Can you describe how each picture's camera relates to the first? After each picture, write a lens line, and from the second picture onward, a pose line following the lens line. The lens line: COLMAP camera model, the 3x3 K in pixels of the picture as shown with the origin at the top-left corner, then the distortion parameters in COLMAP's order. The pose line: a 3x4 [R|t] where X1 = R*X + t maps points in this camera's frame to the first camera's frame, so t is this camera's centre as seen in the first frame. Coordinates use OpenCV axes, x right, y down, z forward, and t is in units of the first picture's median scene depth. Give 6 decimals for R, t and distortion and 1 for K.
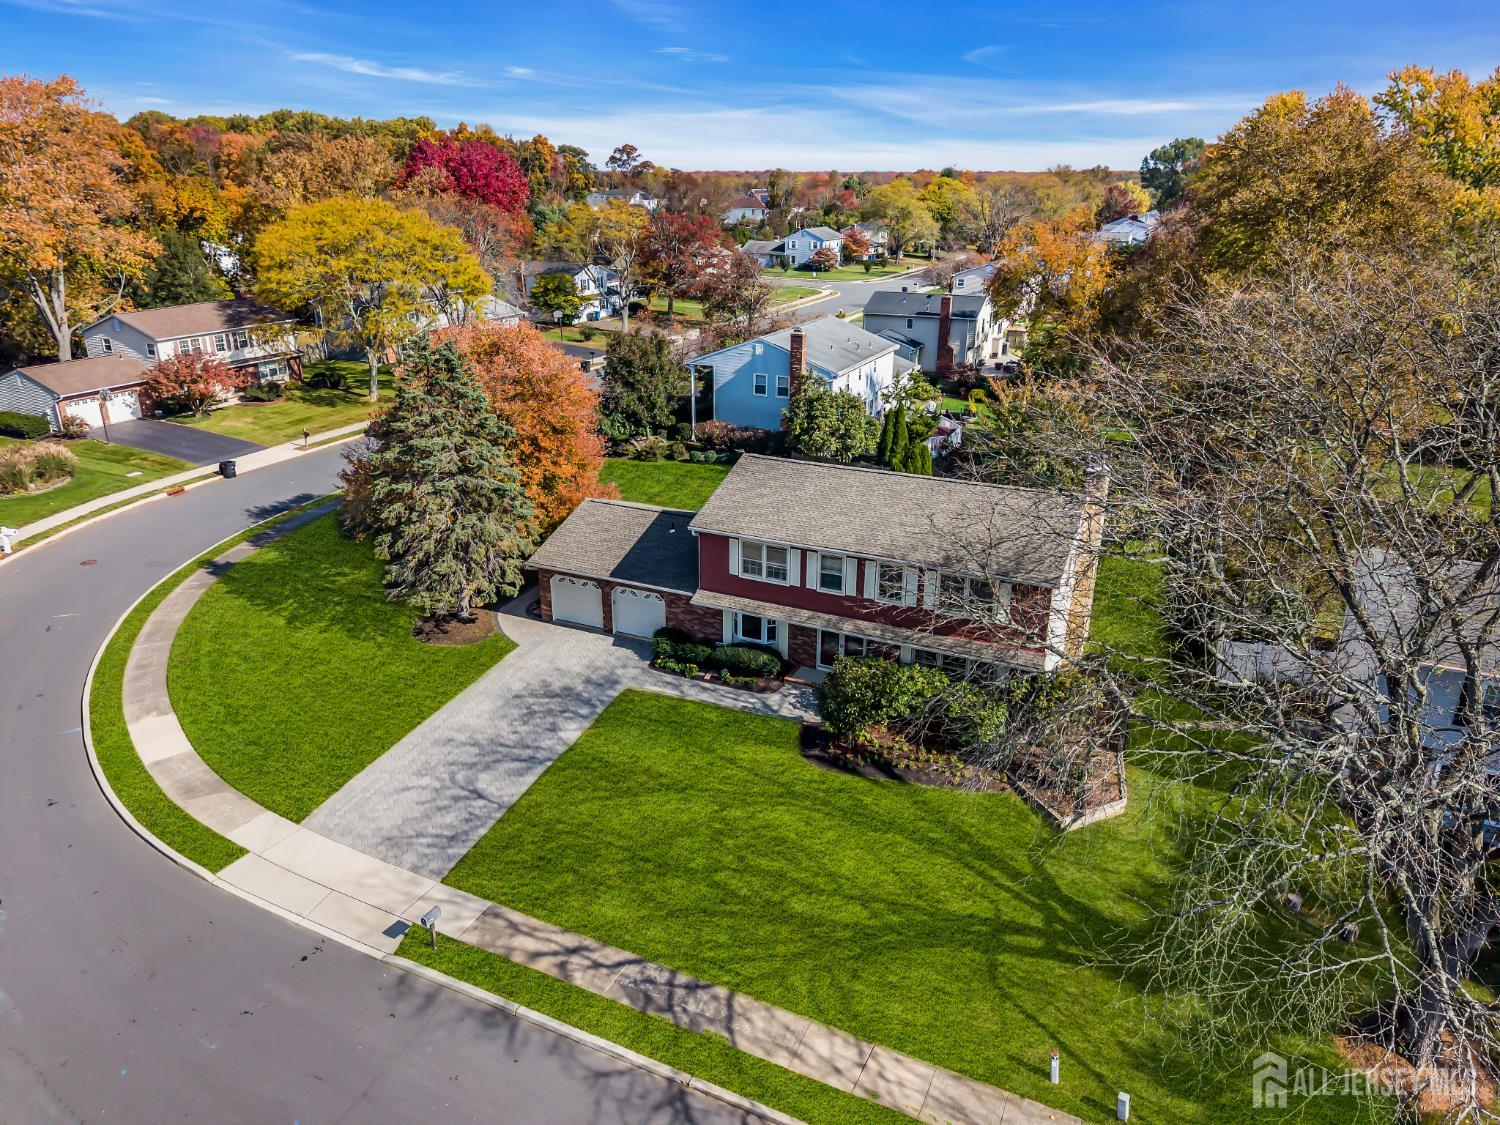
lens RADIAL K [[1022.8, 0, 747.8], [0, 1022.8, 508.9], [0, 0, 1]] dist [0.038166, -0.053107]
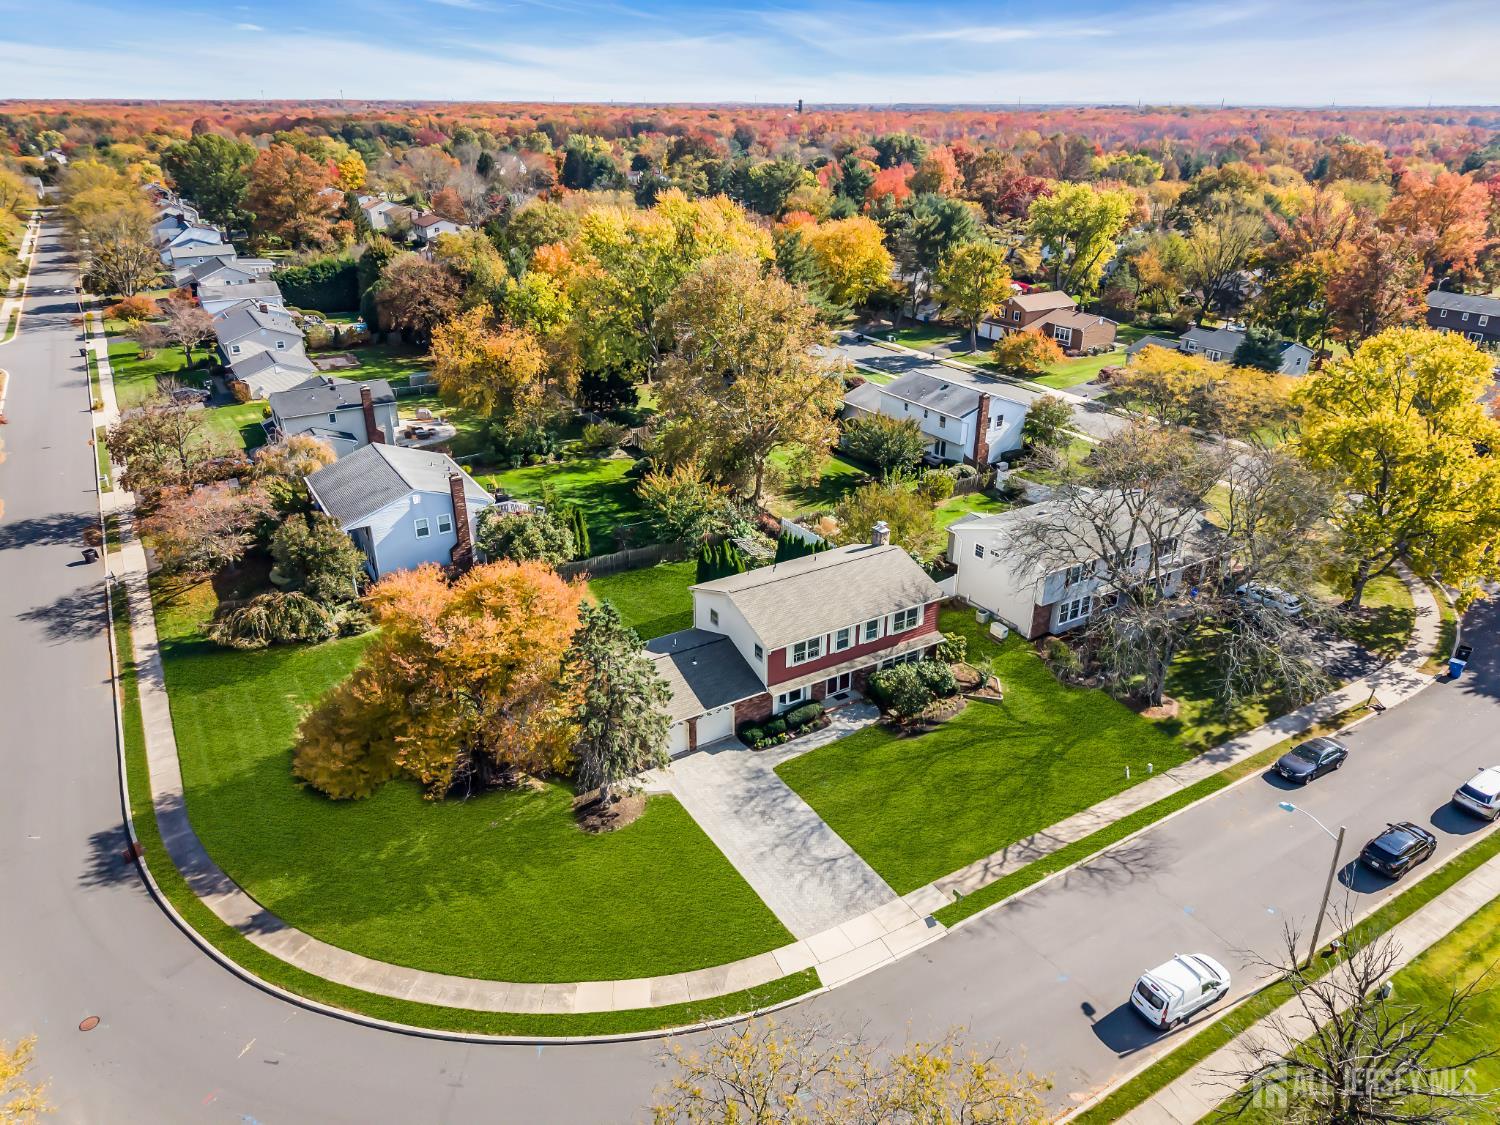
lens RADIAL K [[1022.8, 0, 747.8], [0, 1022.8, 508.9], [0, 0, 1]] dist [0.038166, -0.053107]
pose [[0.545778, -0.308028, 0.779260, -1.204005], [0.258613, 0.946503, 0.193009, -0.487005], [-0.797023, 0.096187, 0.596240, 0.105540]]
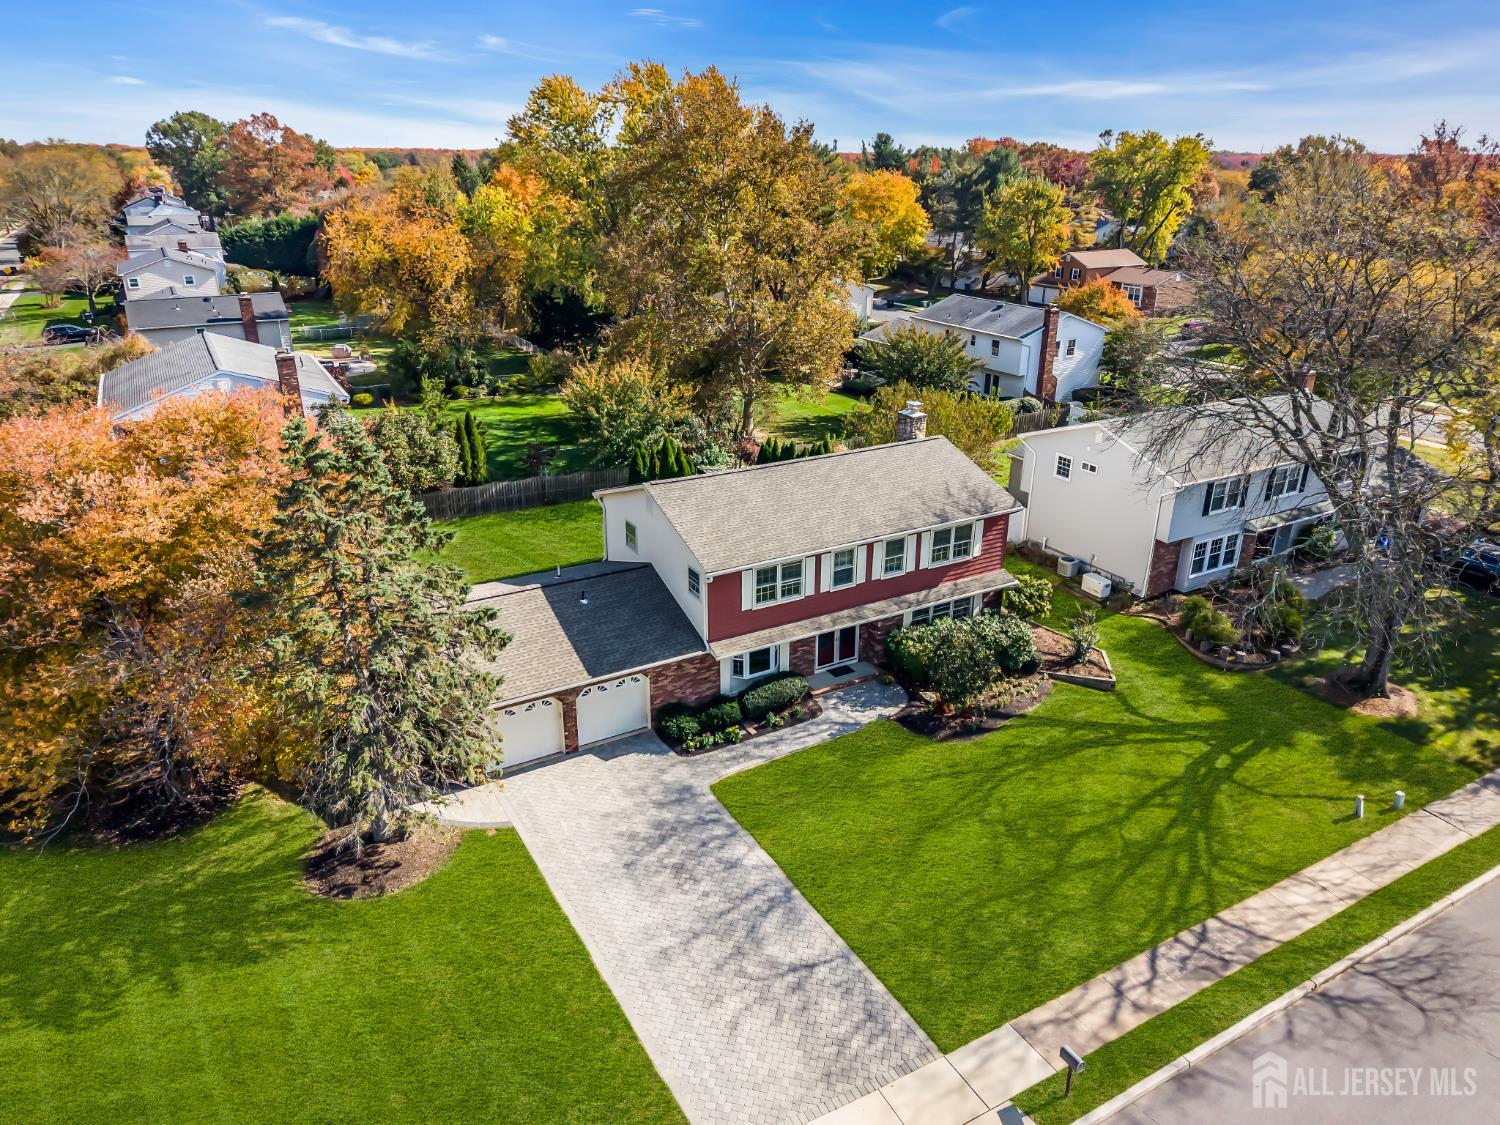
lens RADIAL K [[1026.0, 0, 748.5], [0, 1026.0, 514.0], [0, 0, 1]] dist [0.003558, 0.001682]
pose [[0.572987, -0.271317, 0.773352, -0.687541], [0.251377, 0.956312, 0.149257, -0.149485], [-0.780061, 0.108881, 0.616157, 0.454370]]
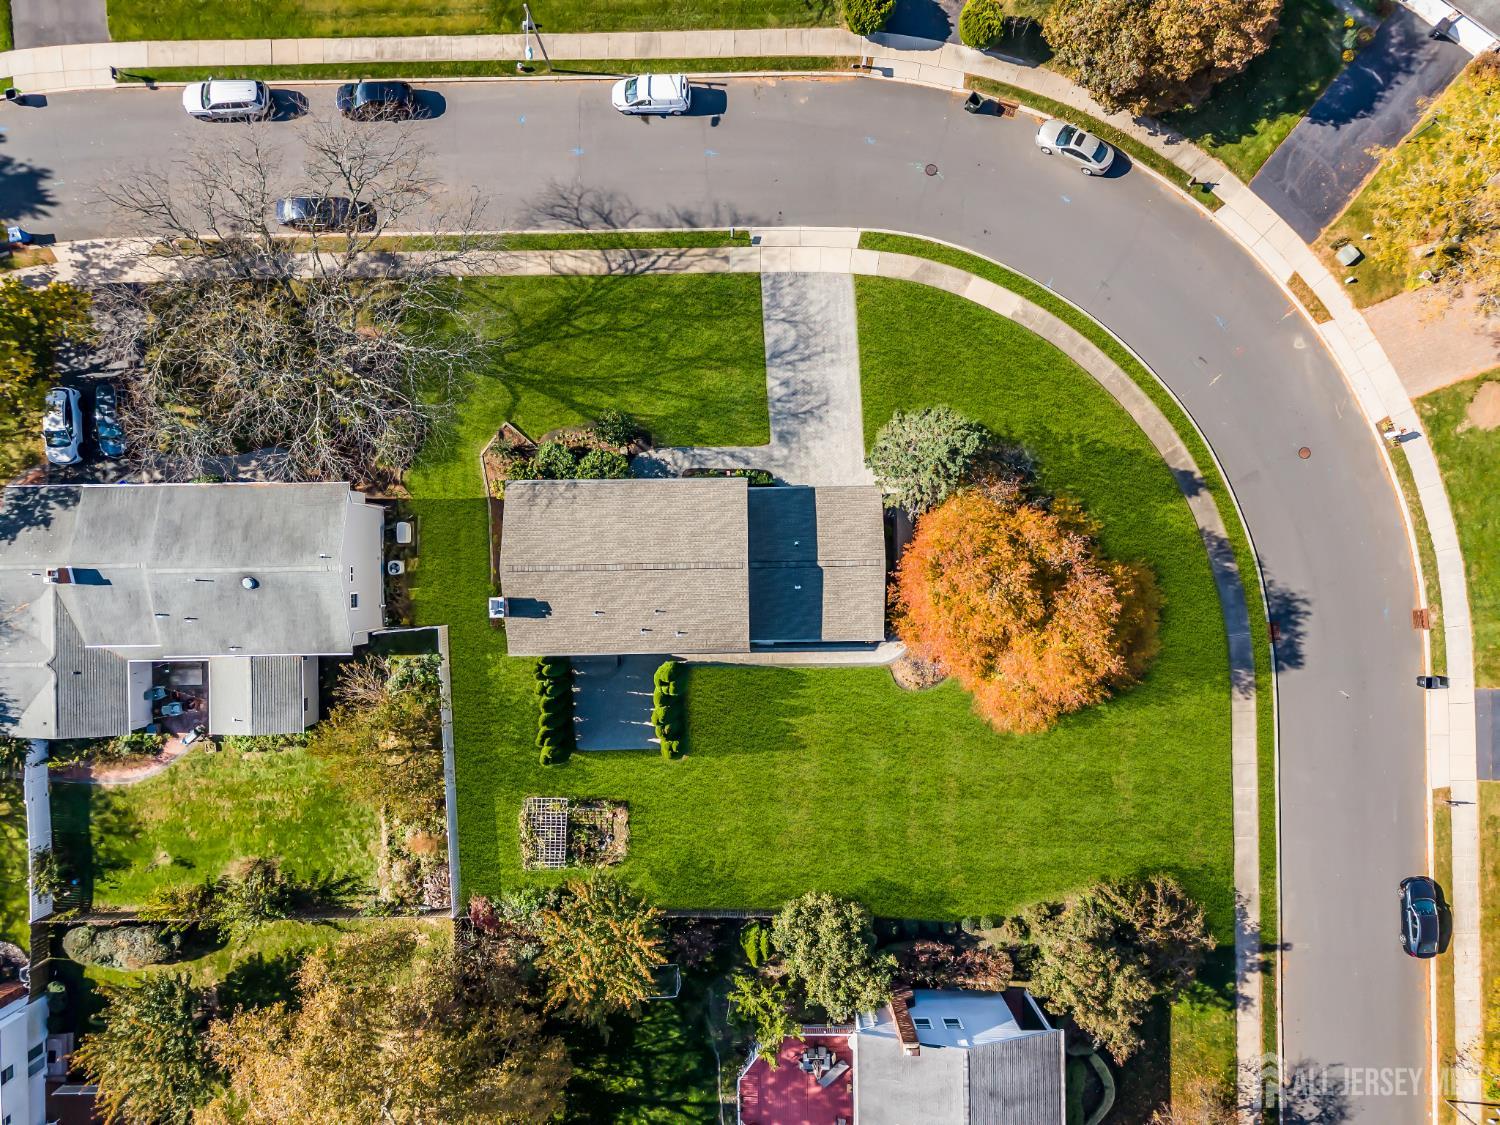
lens RADIAL K [[1048.2, 0, 749.1], [0, 1048.2, 564.5], [0, 0, 1]] dist [0.009792, -0.004234]
pose [[-0.898217, 0.439528, 0.004574, -0.012547], [-0.131161, -0.277944, 0.951601, -1.486684], [0.419527, 0.854144, 0.307303, 0.650118]]
